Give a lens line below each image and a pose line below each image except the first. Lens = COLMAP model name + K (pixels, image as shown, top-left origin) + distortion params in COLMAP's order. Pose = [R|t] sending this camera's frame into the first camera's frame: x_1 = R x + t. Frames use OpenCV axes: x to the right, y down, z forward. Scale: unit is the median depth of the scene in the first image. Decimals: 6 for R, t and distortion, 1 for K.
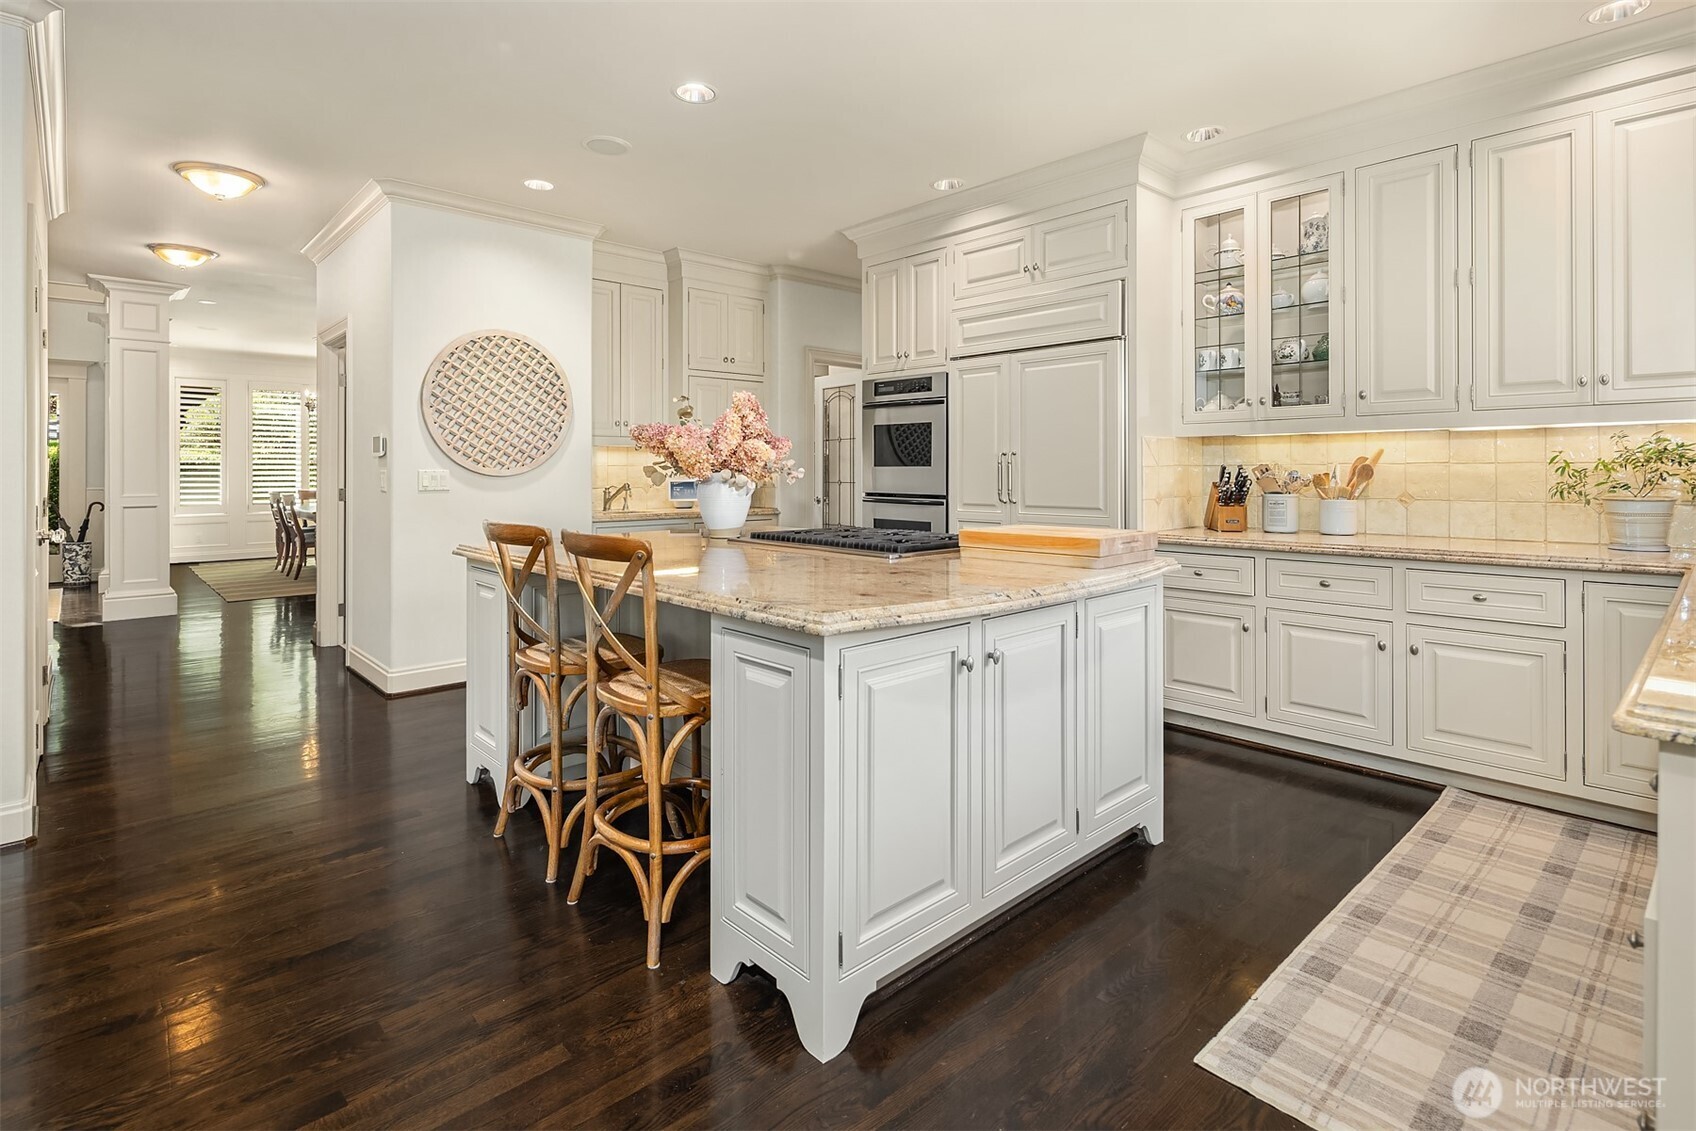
lens RADIAL K [[822.2, 0, 845.3], [0, 822.2, 476.9], [0, 0, 1]] dist [0.002329, 0.000084]
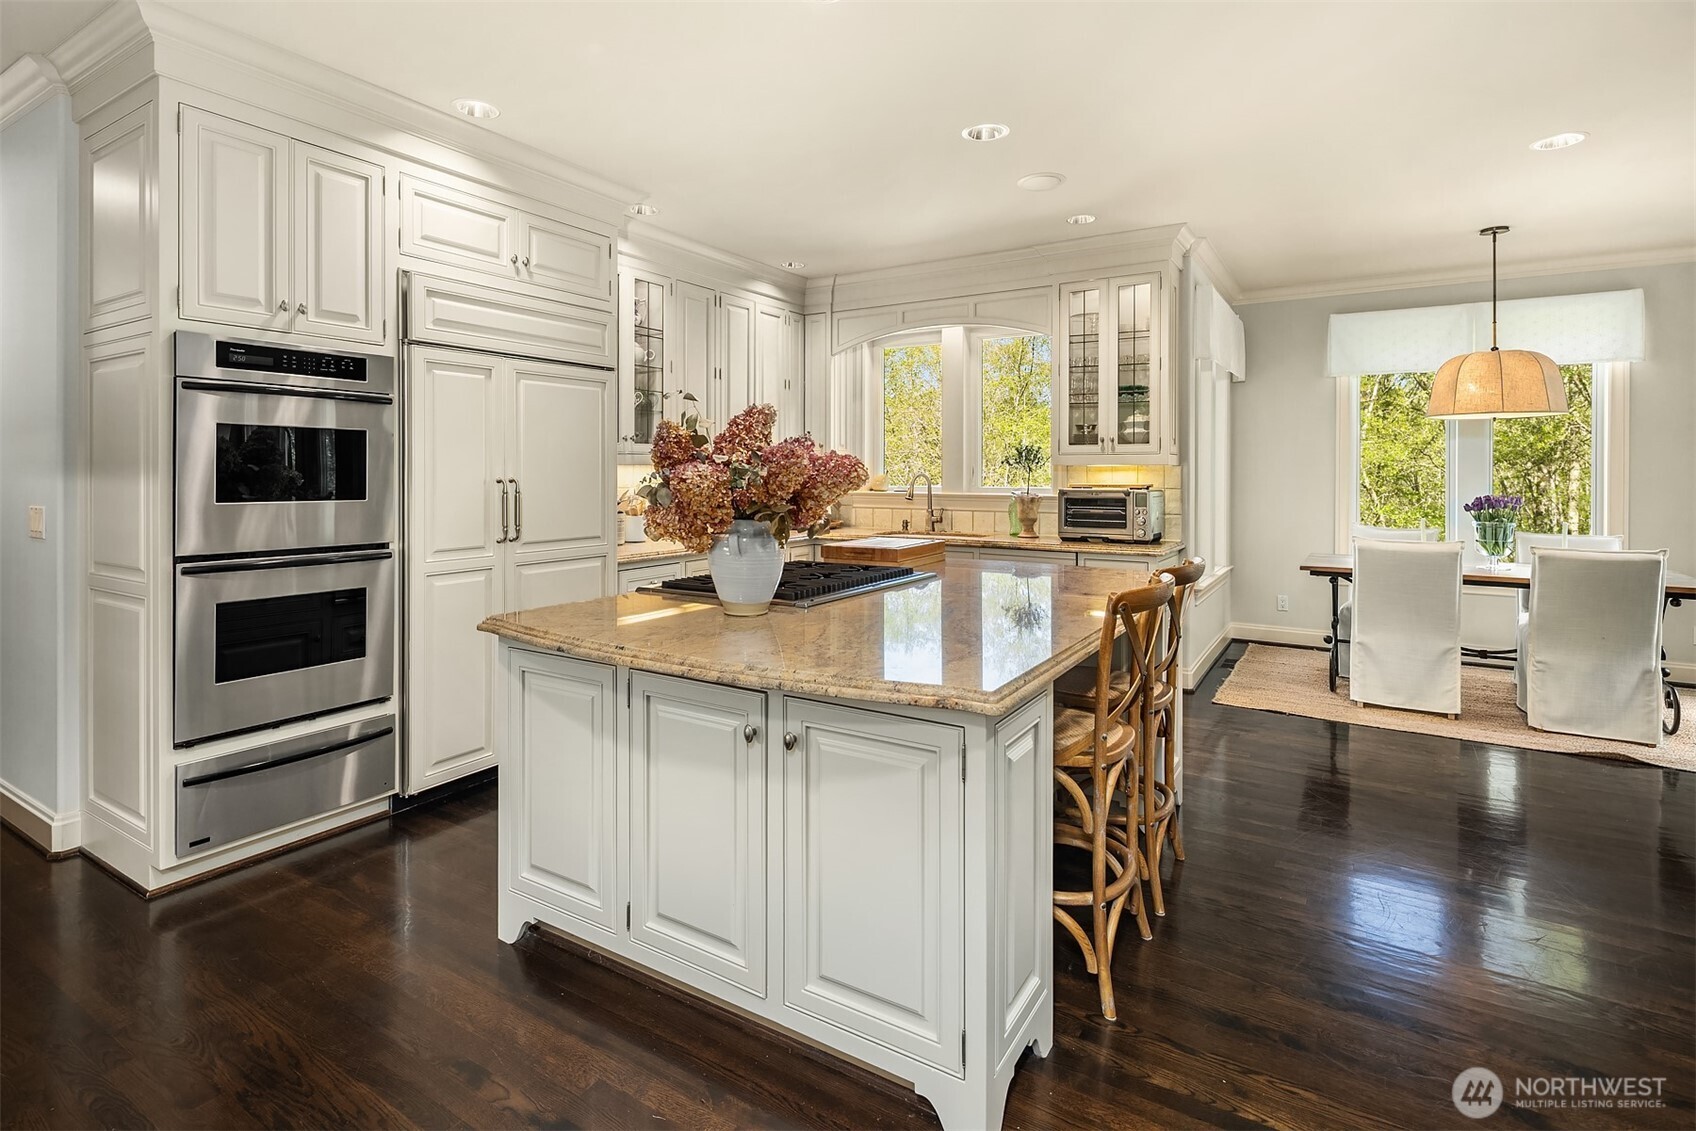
lens RADIAL K [[822.2, 0, 845.3], [0, 822.2, 476.9], [0, 0, 1]] dist [0.002329, 0.000084]
pose [[-0.254091, -0.008115, 0.967146, -0.602041], [0.001282, 0.999961, 0.008727, -0.034886], [-0.967179, 0.003458, -0.254071, 0.792171]]
